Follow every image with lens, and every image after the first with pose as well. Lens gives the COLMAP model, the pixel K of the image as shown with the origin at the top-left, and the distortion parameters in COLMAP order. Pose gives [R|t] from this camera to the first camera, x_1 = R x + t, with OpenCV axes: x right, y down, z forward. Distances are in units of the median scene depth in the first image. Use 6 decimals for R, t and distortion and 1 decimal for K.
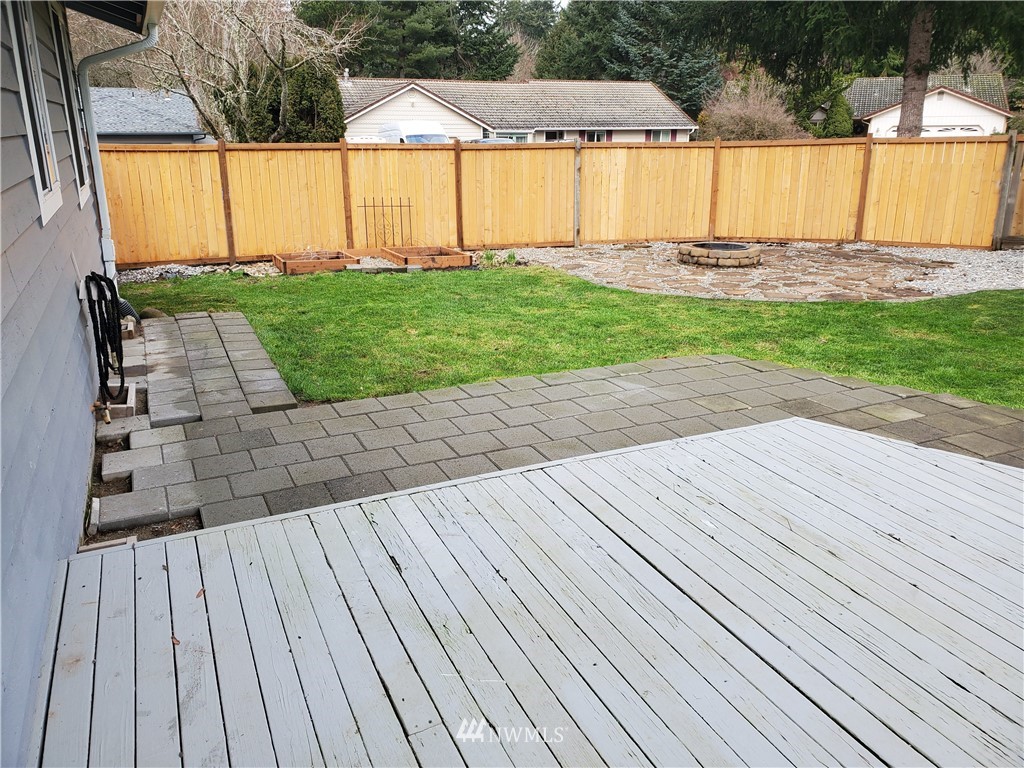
lens RADIAL K [[820.4, 0, 508.2], [0, 820.4, 381.5], [0, 0, 1]] dist [0.050785, -0.042340]
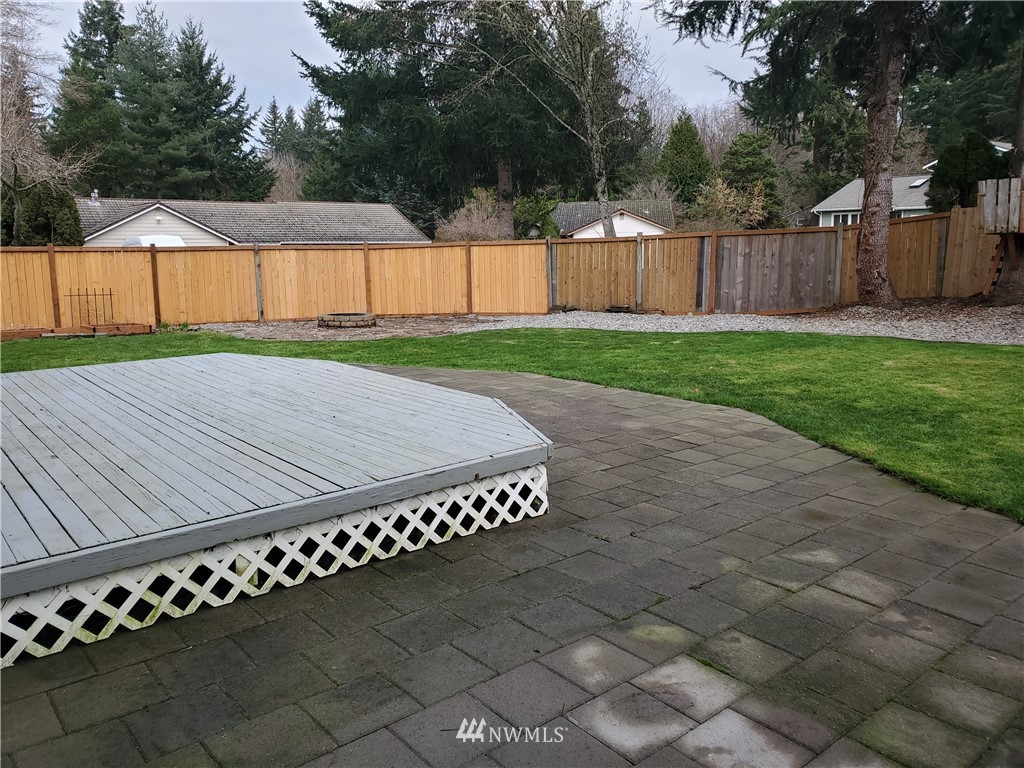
lens RADIAL K [[820.4, 0, 510.5], [0, 820.4, 377.6], [0, 0, 1]] dist [0.050785, -0.042340]
pose [[0.968838, -0.049400, 0.242721, 0.145097], [0.082861, 0.988093, -0.129642, 0.115853], [-0.233426, 0.145714, 0.961395, -0.310535]]
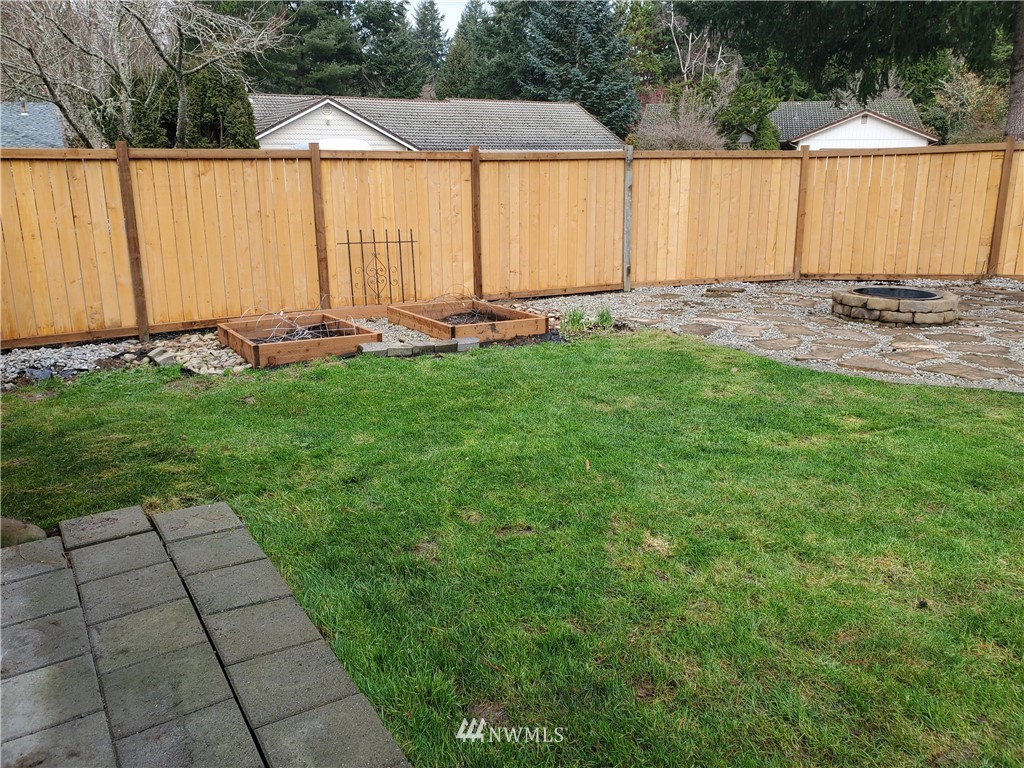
lens RADIAL K [[820.4, 0, 521.9], [0, 820.4, 365.4], [0, 0, 1]] dist [0.050785, -0.042340]
pose [[0.988605, -0.038885, 0.145427, -0.122970], [0.046079, 0.997858, -0.046428, -0.068578], [-0.143310, 0.052600, 0.988279, 0.291436]]
